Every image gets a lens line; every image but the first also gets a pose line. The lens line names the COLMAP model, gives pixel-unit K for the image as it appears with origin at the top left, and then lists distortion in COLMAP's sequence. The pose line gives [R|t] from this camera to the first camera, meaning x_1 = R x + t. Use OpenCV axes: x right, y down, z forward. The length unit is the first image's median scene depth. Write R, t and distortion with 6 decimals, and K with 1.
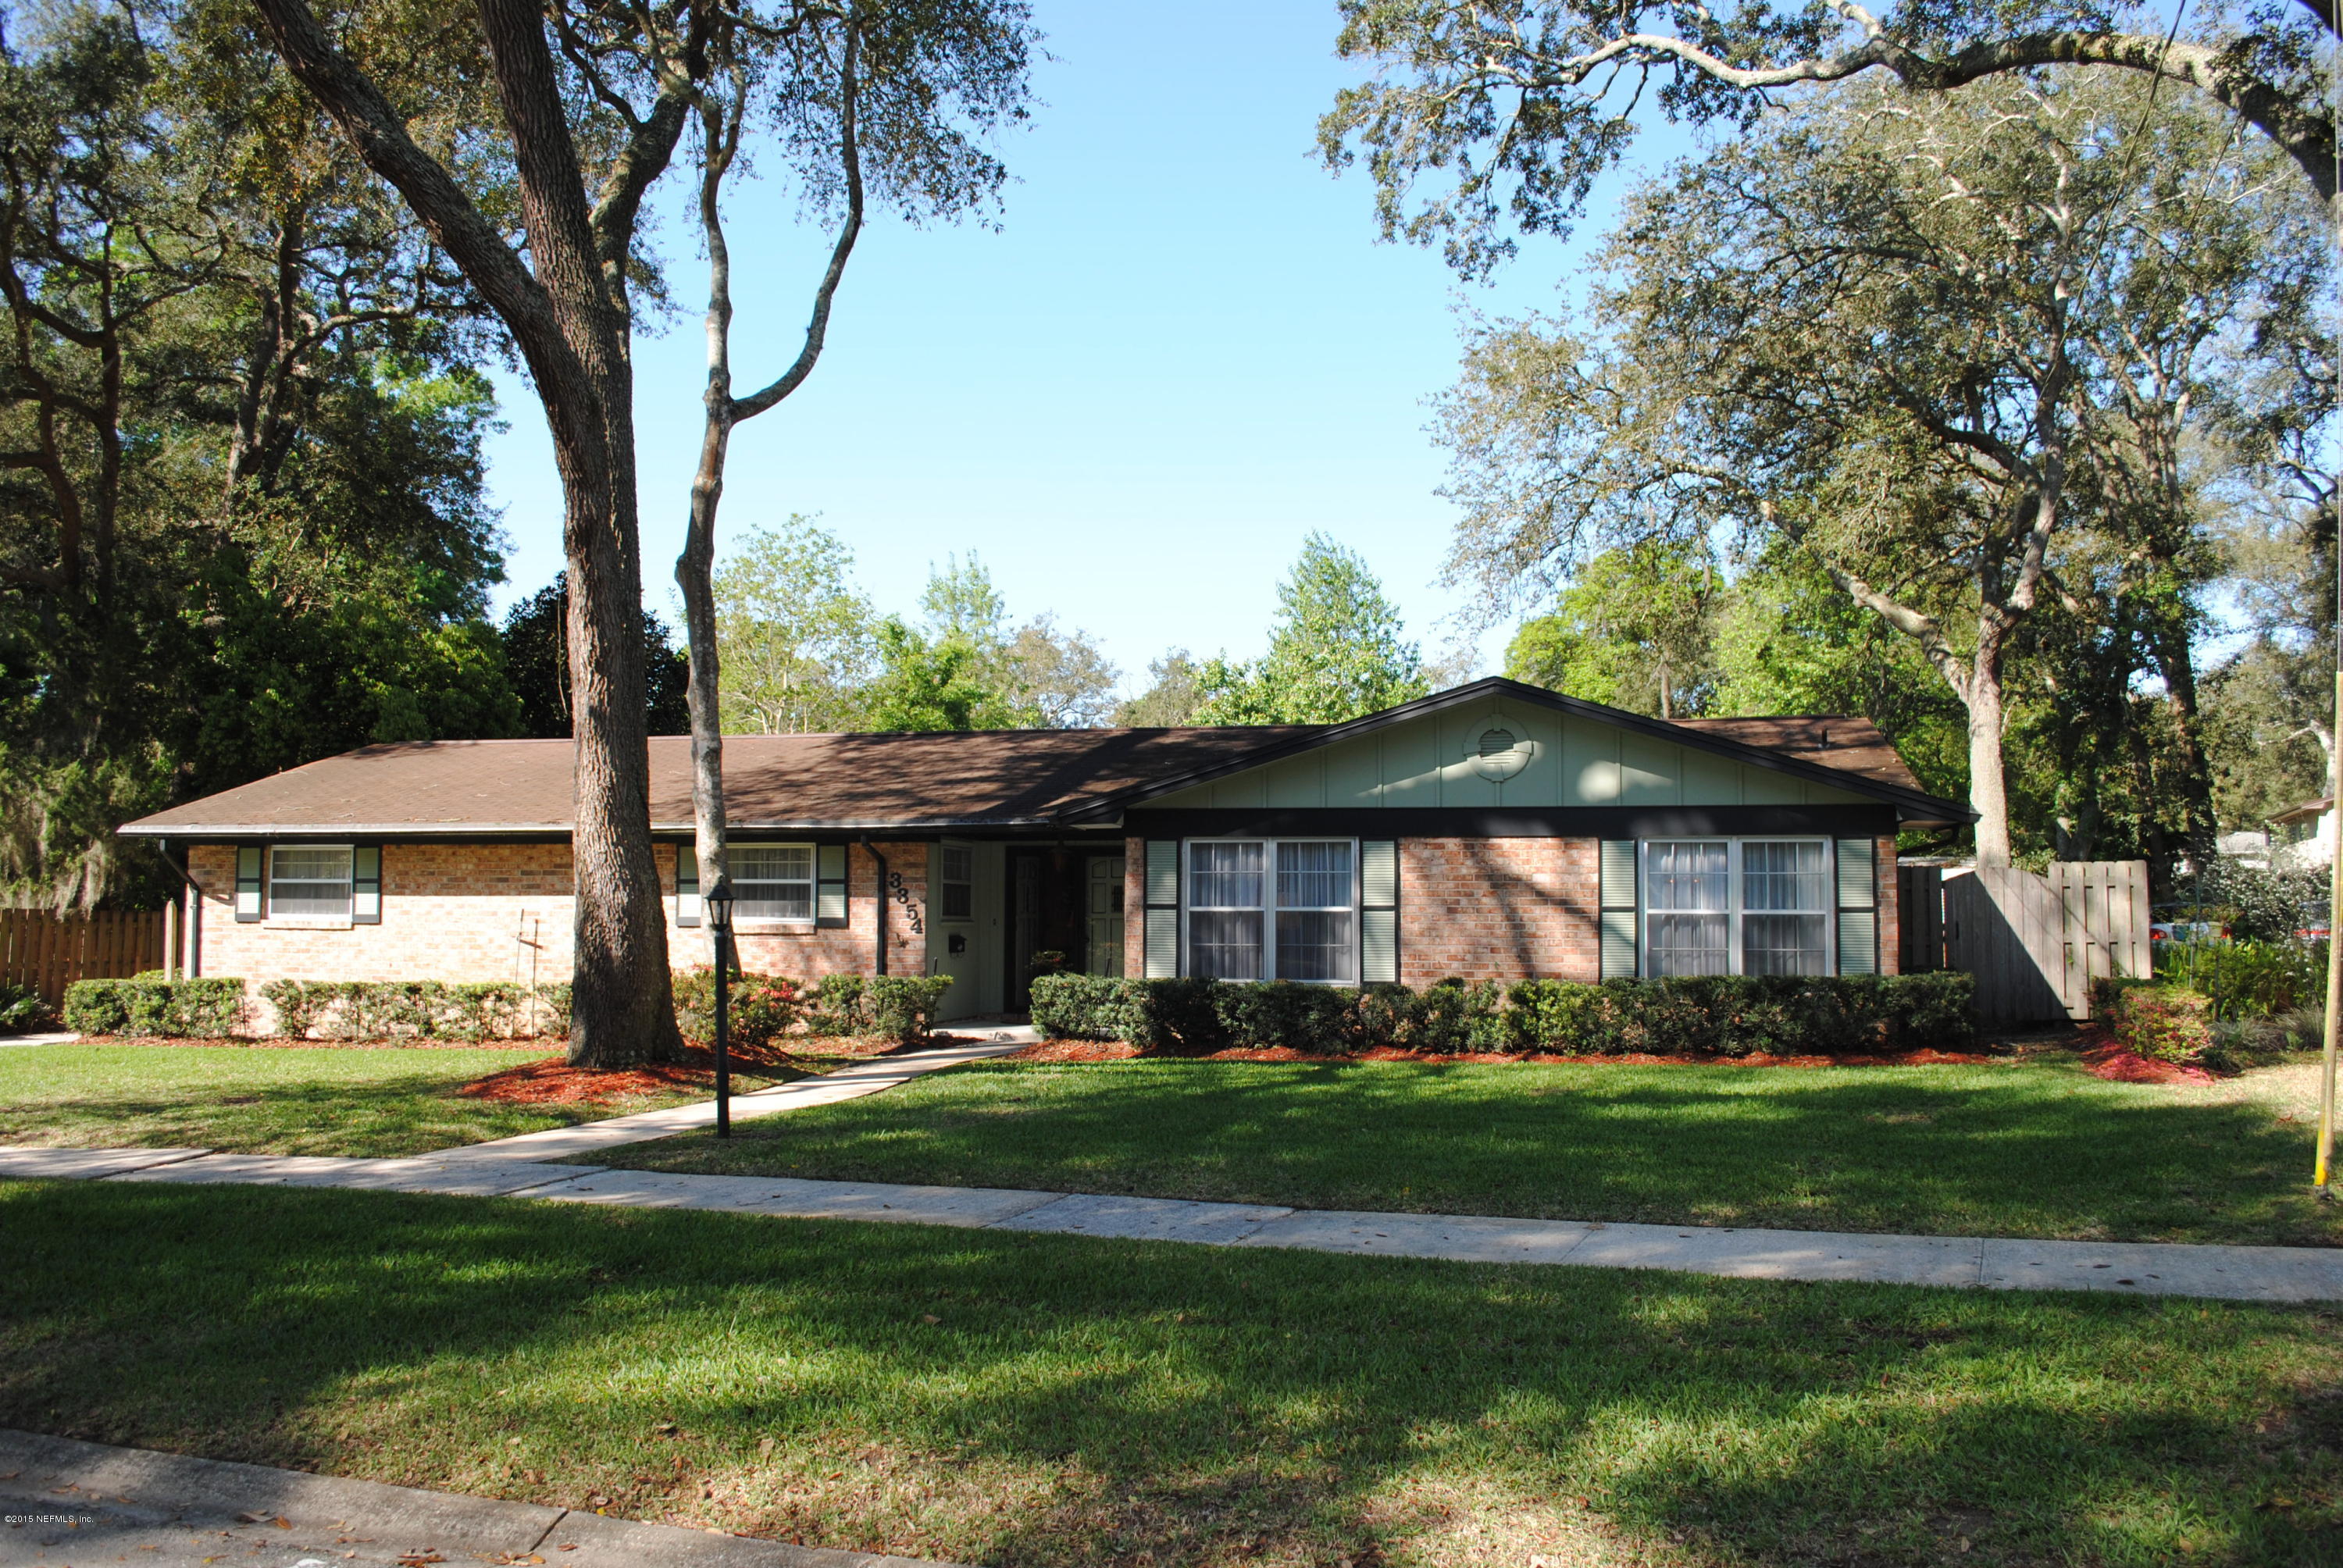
lens RADIAL K [[1851.2, 0, 1171.7], [0, 1851.2, 782.7], [0, 0, 1]] dist [-0.074506, 0.010233]
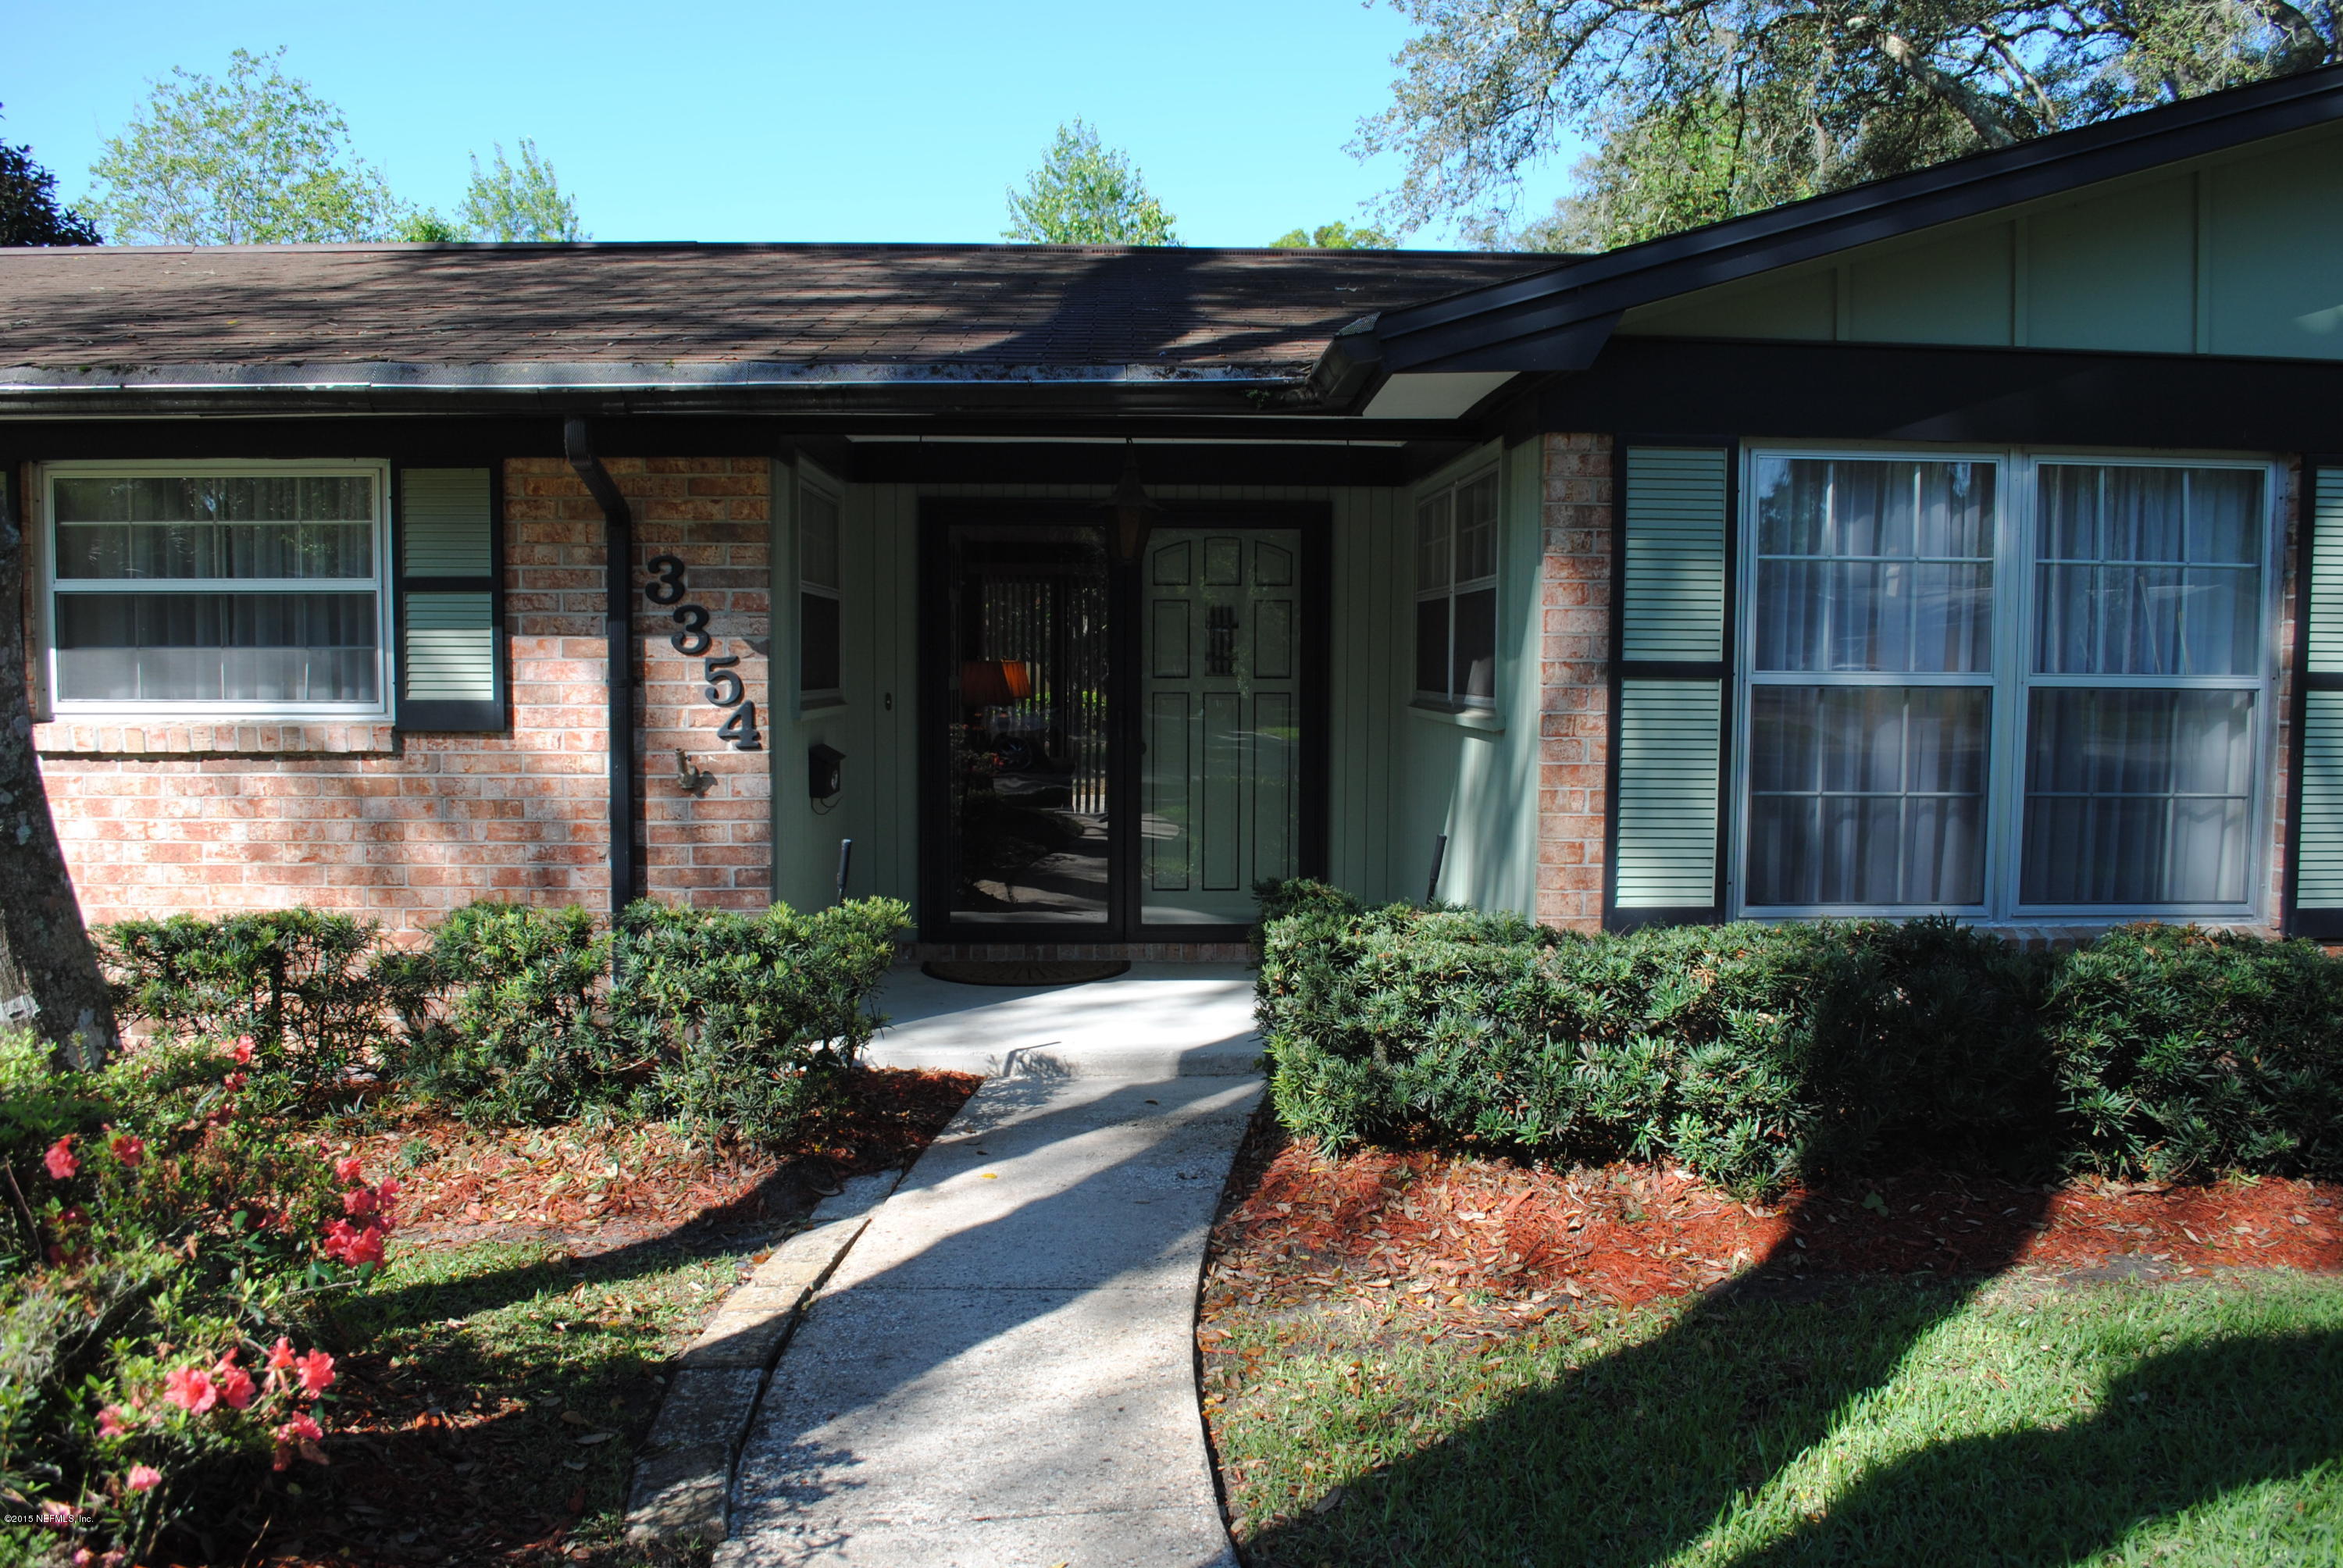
lens RADIAL K [[1851.2, 0, 1173.9], [0, 1851.2, 787.3], [0, 0, 1]] dist [-0.074506, 0.010233]
pose [[0.965182, -0.013066, 0.261252, -0.148780], [-0.022267, 0.991022, 0.131831, 0.044548], [-0.260629, -0.133058, 0.956226, 0.676269]]
